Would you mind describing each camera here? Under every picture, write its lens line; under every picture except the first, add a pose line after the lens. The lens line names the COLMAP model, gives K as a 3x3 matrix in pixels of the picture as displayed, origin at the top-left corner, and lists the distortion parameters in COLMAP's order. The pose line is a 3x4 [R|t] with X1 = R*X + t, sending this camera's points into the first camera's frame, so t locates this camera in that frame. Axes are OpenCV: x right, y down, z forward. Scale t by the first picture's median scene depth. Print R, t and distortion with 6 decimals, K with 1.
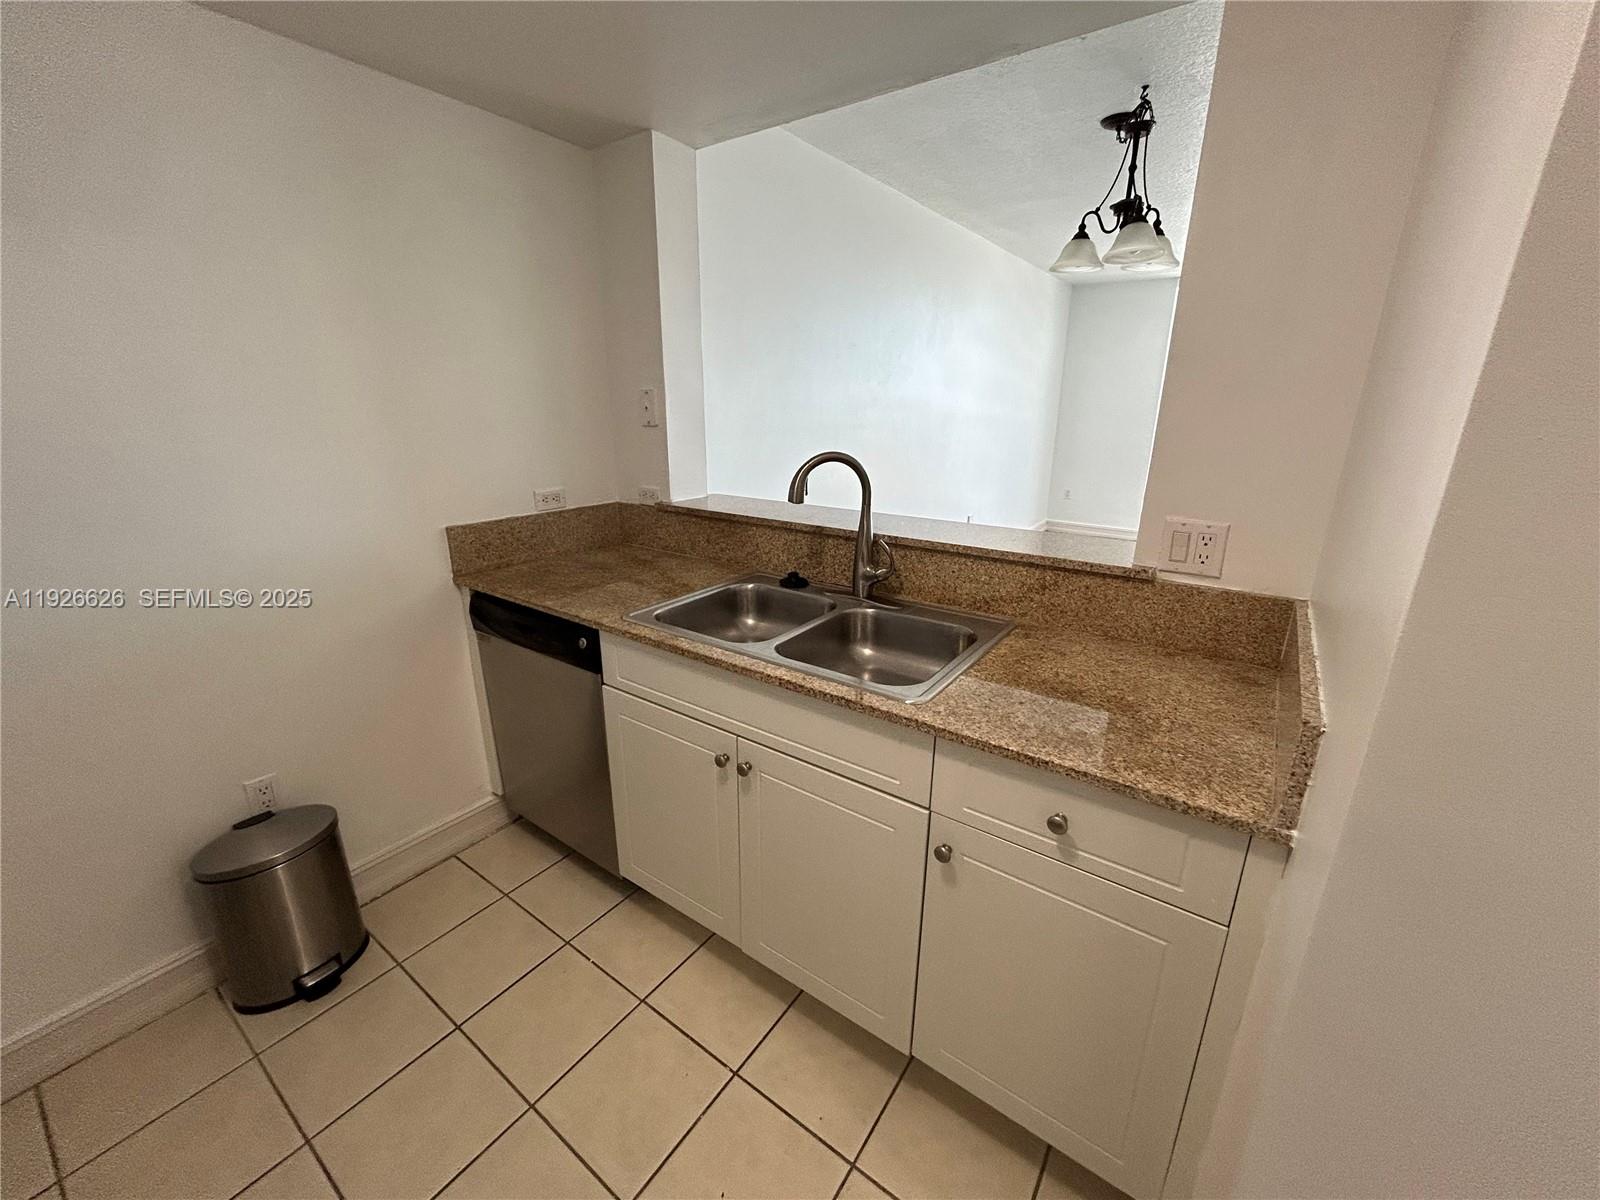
lens RADIAL K [[641.1, 0, 808.3], [0, 641.1, 598.0], [0, 0, 1]] dist [-0.001851, 0.000924]
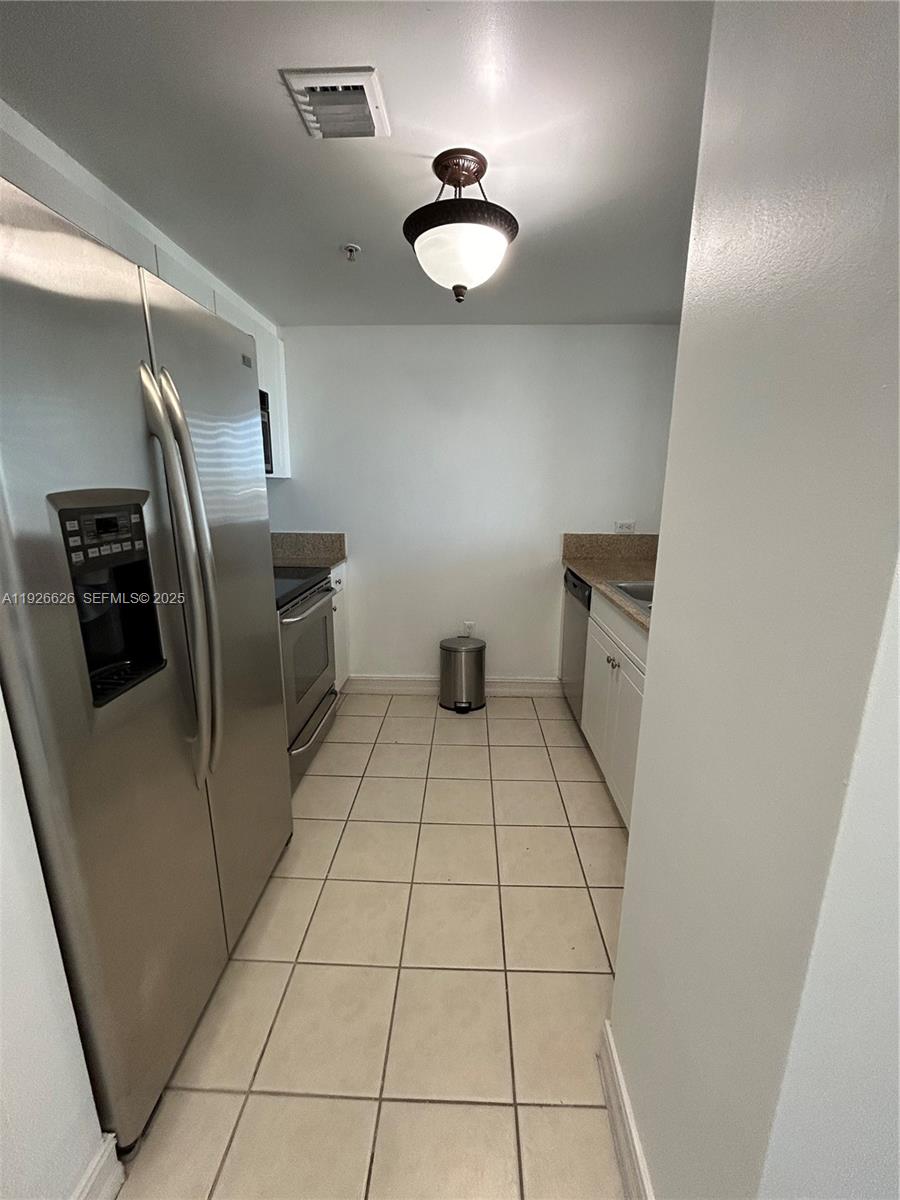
lens RADIAL K [[480.8, 0, 441.7], [0, 480.8, 606.6], [0, 0, 1]] dist [-0.001851, 0.000924]
pose [[0.529988, 0.207765, -0.822160, 0.522035], [-0.254579, 0.963783, 0.079445, 0.089541], [0.808890, 0.167200, 0.563686, -0.128307]]
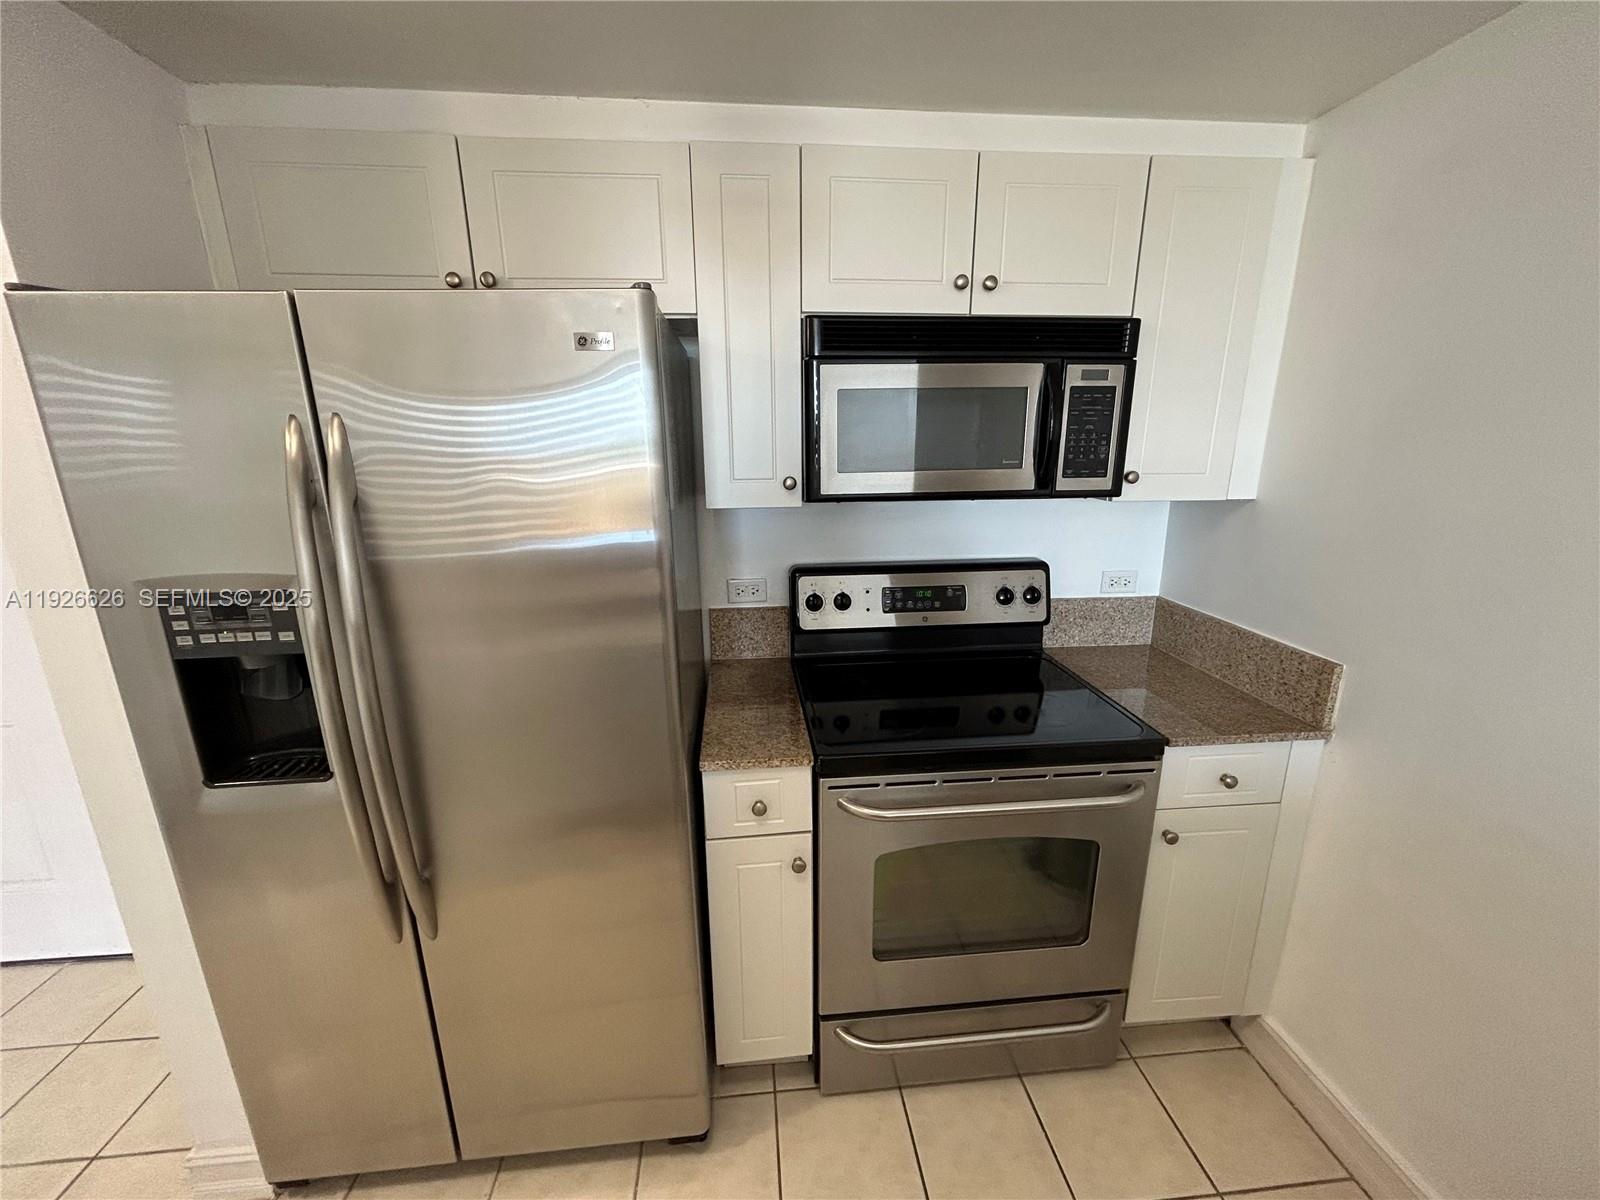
lens RADIAL K [[641.1, 0, 791.8], [0, 641.1, 594.9], [0, 0, 1]] dist [-0.001851, 0.000924]
pose [[-0.764037, 0.158688, -0.625352, -0.058541], [-0.184458, 0.875091, 0.447427, -0.213854], [0.618241, 0.457202, -0.639331, 0.497995]]
